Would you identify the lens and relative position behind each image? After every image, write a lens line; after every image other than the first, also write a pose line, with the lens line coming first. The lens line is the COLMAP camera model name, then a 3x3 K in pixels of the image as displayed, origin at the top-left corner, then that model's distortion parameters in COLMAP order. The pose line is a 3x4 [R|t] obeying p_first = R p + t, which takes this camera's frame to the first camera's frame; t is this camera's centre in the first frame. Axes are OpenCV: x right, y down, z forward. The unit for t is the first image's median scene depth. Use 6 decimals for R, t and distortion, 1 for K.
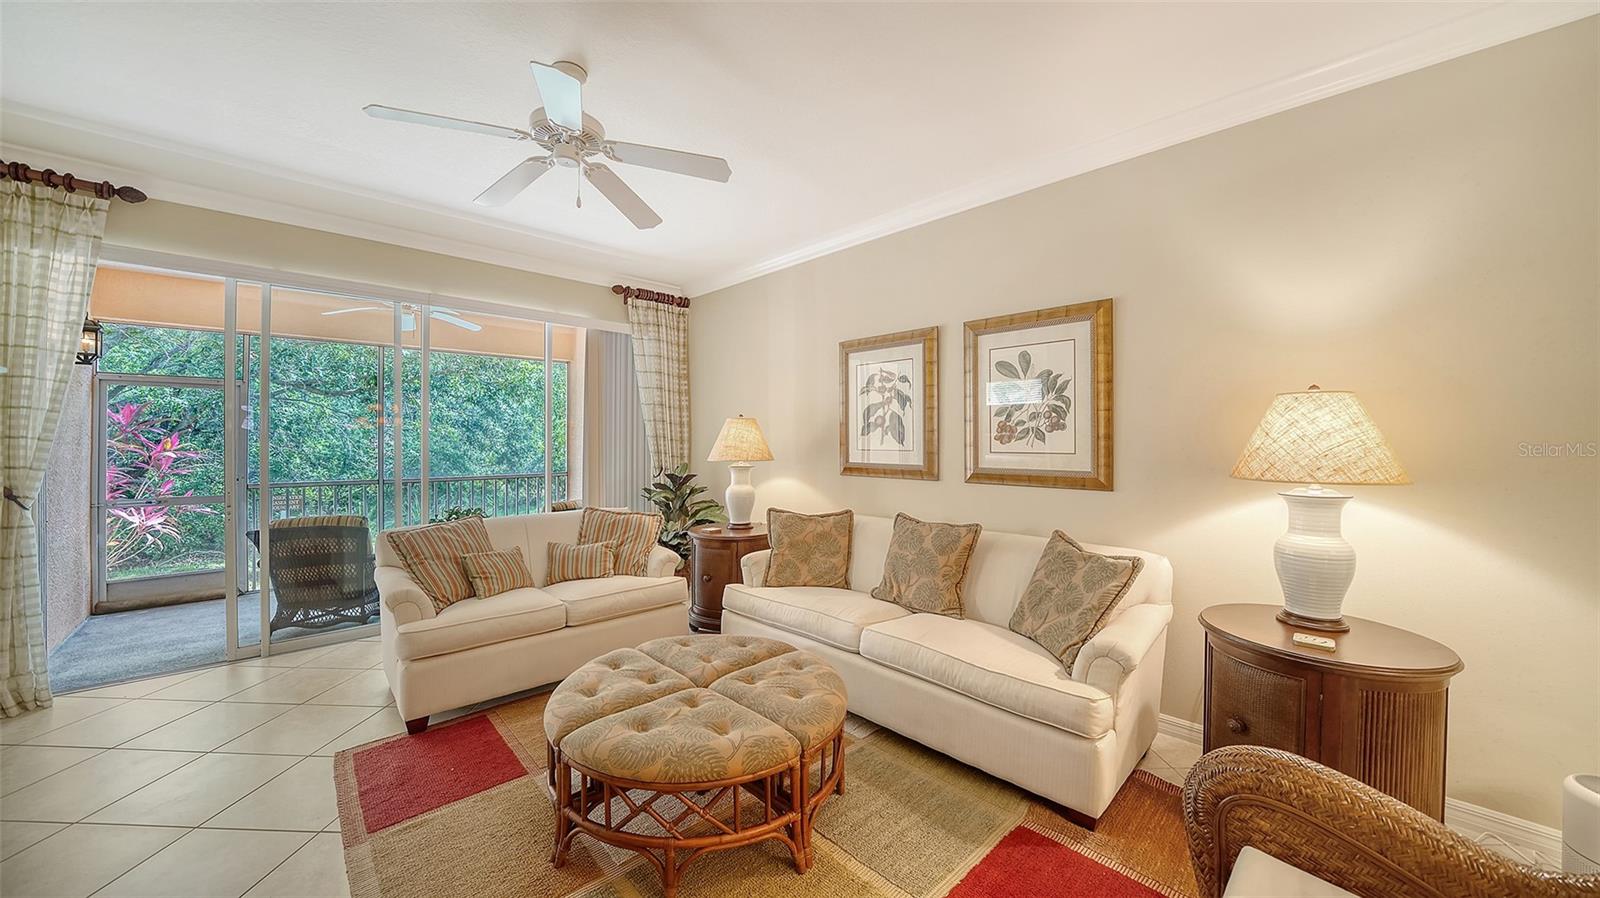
lens RADIAL K [[559.9, 0, 797.7], [0, 559.9, 443.4], [0, 0, 1]] dist [-0.024548, 0.000226]
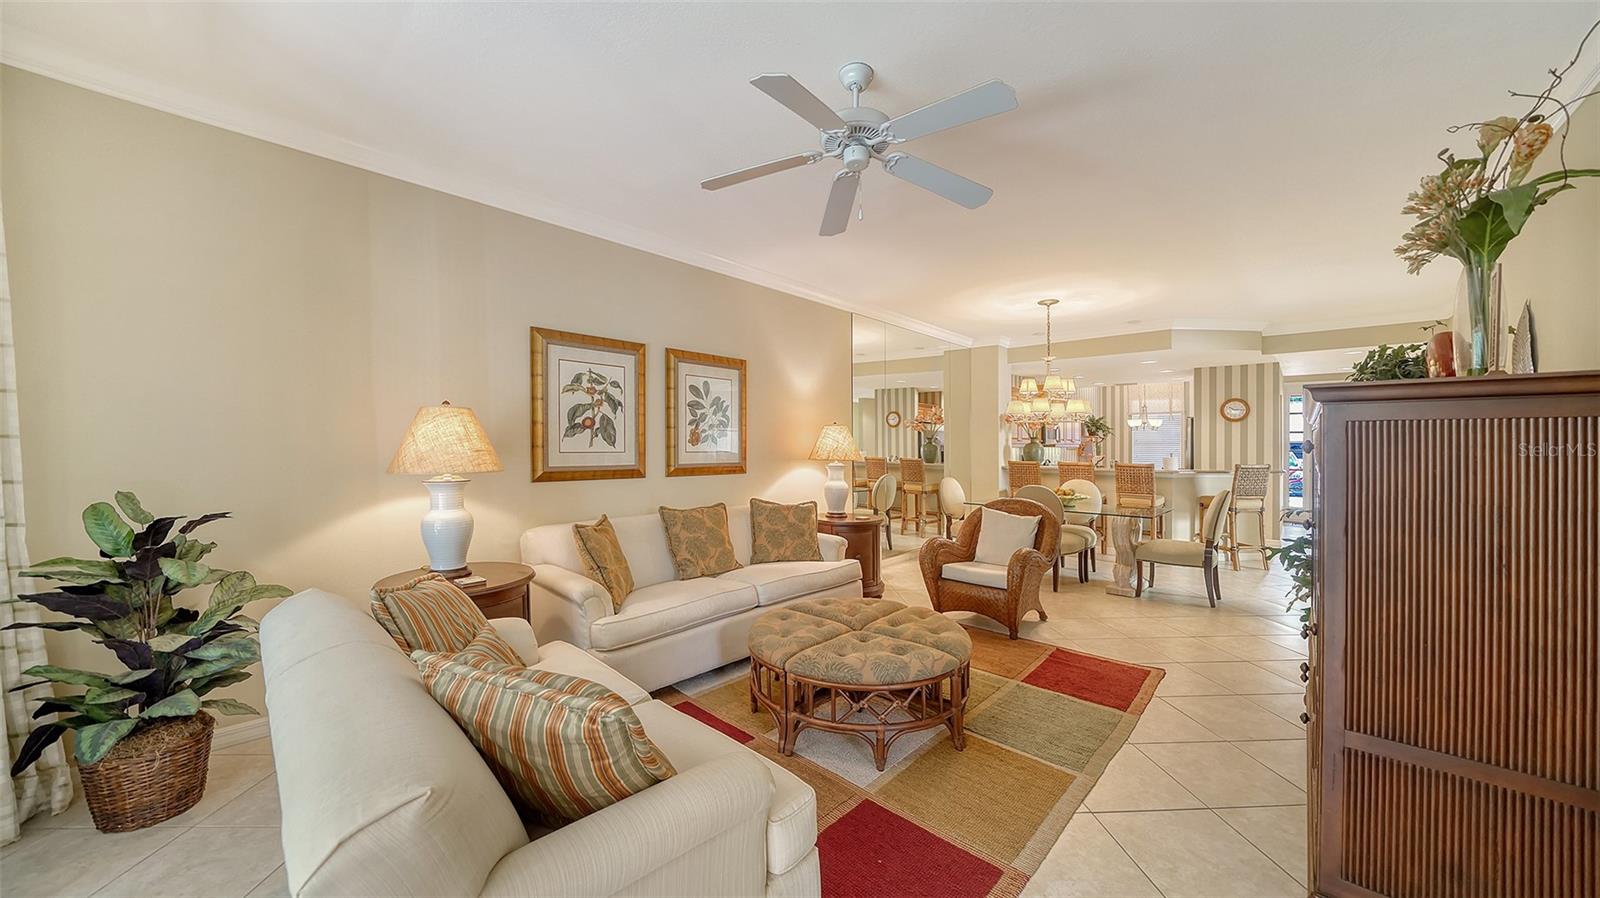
lens RADIAL K [[559.9, 0, 774.9], [0, 559.9, 448.4], [0, 0, 1]] dist [-0.024548, 0.000226]
pose [[-0.045856, -0.002982, 0.998944, -0.867909], [0.003830, 0.999988, 0.003161, 0.003337], [-0.998941, 0.003971, -0.045844, 0.743142]]
